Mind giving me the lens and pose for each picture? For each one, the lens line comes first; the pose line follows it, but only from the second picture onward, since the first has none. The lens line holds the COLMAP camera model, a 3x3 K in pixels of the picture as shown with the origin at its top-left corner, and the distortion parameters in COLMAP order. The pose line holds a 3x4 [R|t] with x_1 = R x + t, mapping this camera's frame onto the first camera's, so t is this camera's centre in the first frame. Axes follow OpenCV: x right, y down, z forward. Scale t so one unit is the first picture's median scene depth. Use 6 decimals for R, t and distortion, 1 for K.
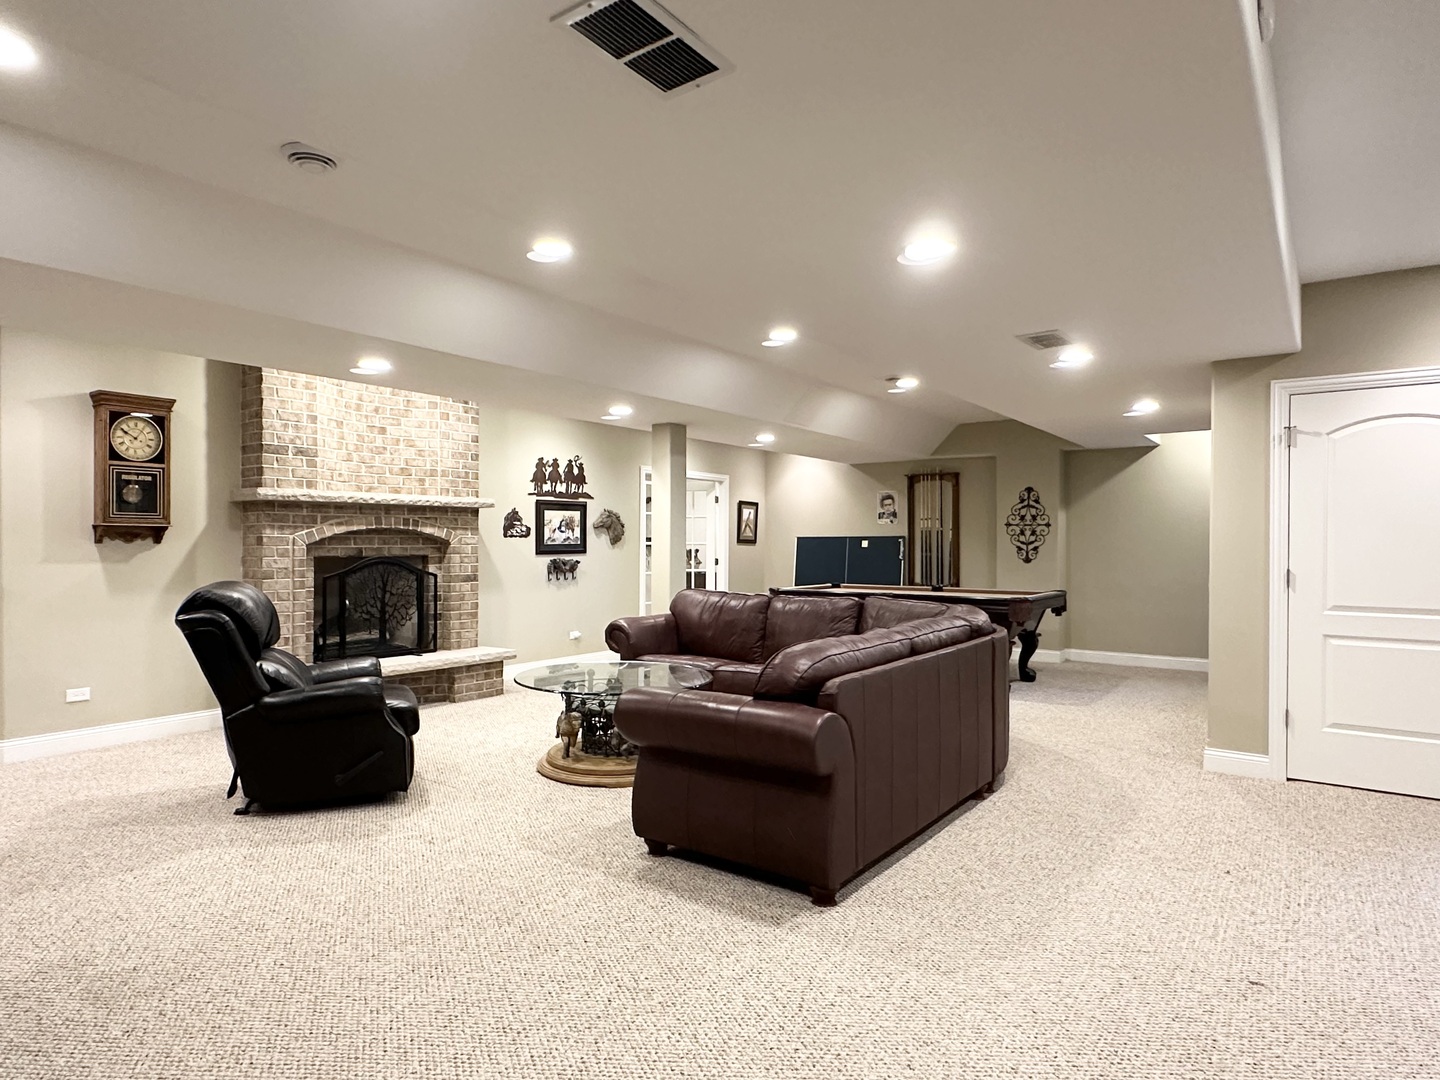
lens RADIAL K [[845.0, 0, 716.3], [0, 845.0, 544.8], [0, 0, 1]] dist [-0.007058, 0.002193]
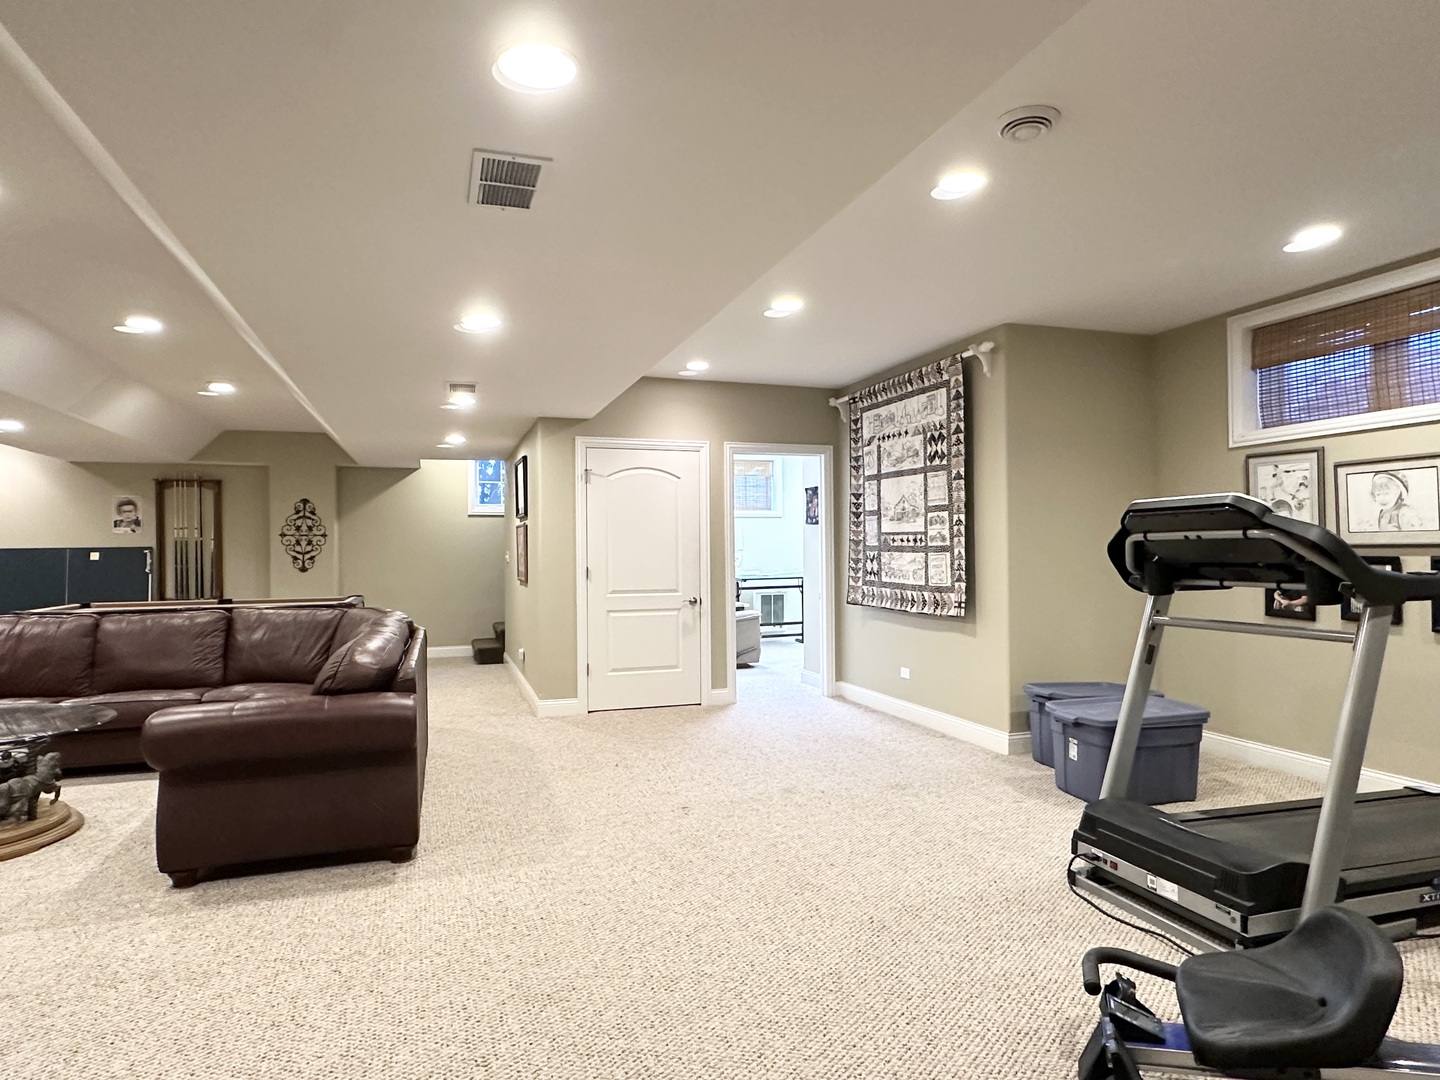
lens RADIAL K [[845.0, 0, 717.8], [0, 845.0, 539.7], [0, 0, 1]] dist [-0.007058, 0.002193]
pose [[0.573970, 0.000876, 0.818876, -0.187482], [0.013932, 0.999844, -0.010835, 0.000256], [-0.818758, 0.017628, 0.573869, -0.010405]]
